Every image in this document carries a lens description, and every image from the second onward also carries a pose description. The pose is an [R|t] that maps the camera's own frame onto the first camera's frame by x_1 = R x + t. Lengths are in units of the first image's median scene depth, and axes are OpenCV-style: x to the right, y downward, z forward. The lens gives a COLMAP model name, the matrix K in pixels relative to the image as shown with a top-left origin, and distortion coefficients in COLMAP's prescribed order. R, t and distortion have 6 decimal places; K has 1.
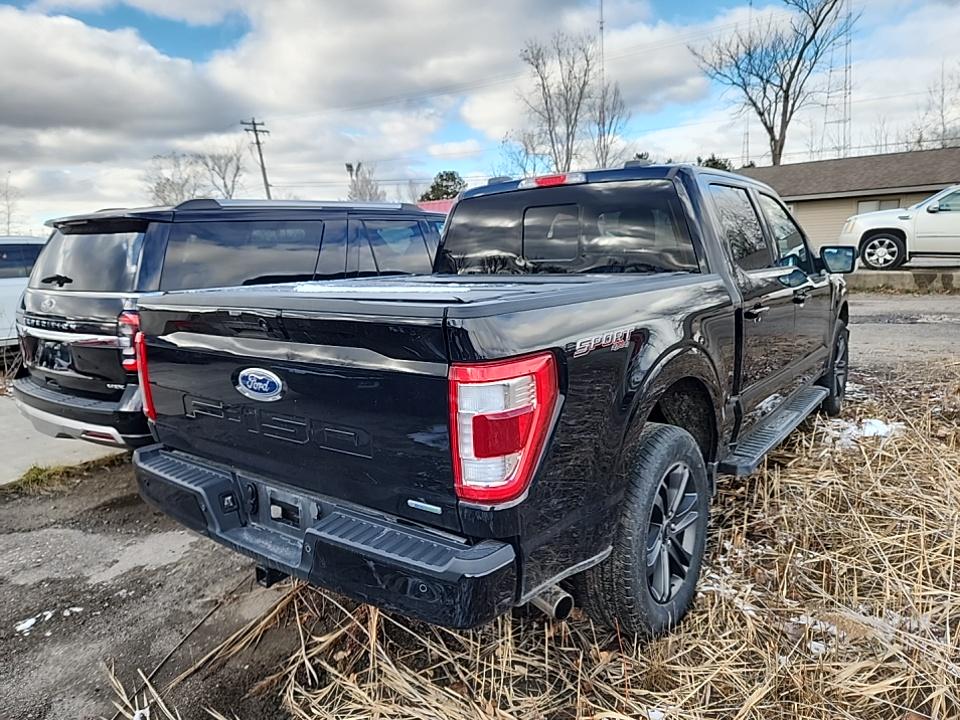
lens RADIAL K [[649.6, 0, 482.1], [0, 649.6, 370.6], [0, 0, 1]] dist [0.022685, -0.004951]
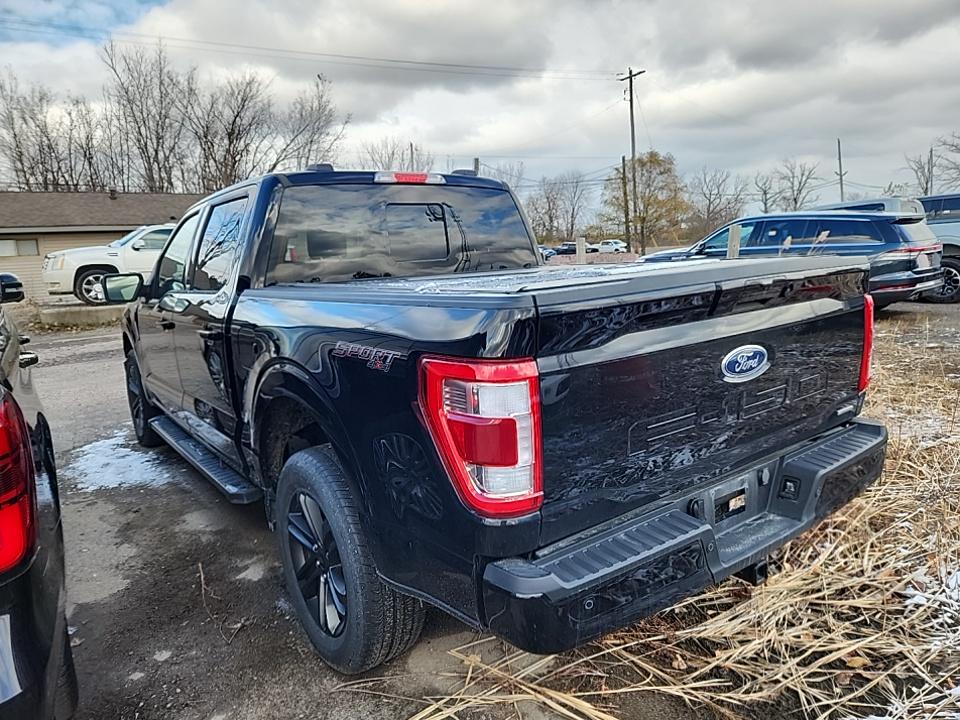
lens RADIAL K [[649.6, 0, 482.1], [0, 649.6, 370.6], [0, 0, 1]] dist [0.022685, -0.004951]
pose [[0.285201, -0.152688, 0.946228, -0.195545], [0.218336, 0.971624, 0.090978, -0.019650], [-0.933268, 0.180648, 0.310446, 0.158750]]
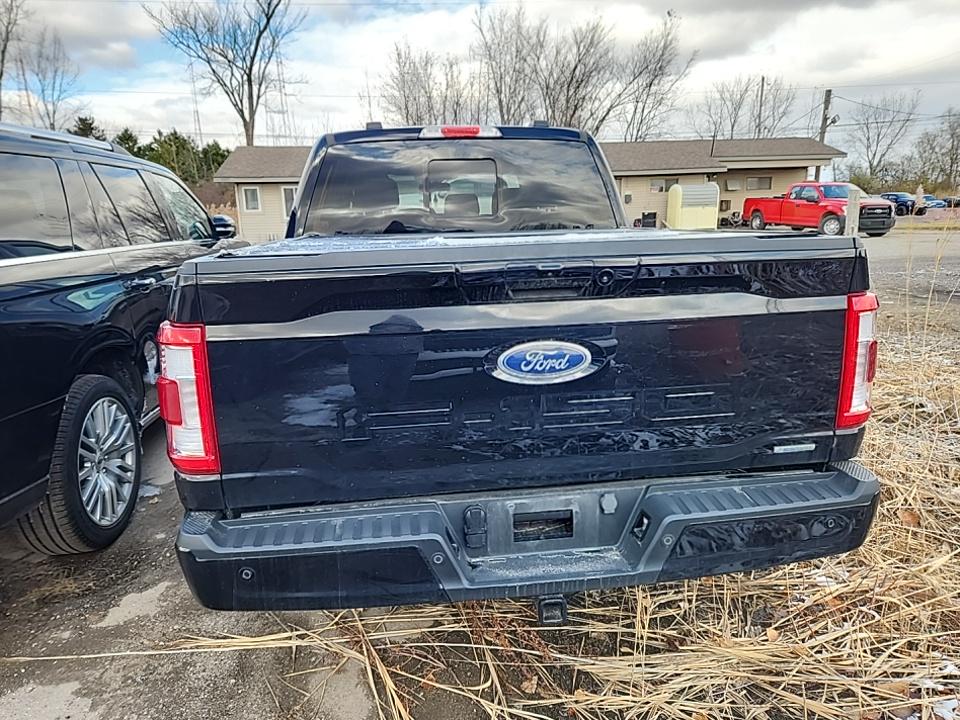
lens RADIAL K [[640.4, 0, 472.0], [0, 640.4, 362.3], [0, 0, 1]] dist [0.030043, 0.001612]
pose [[0.721906, -0.141835, 0.677300, -0.134827], [0.128528, 0.989221, 0.070162, -0.006185], [-0.679950, 0.036402, 0.732354, 0.077230]]
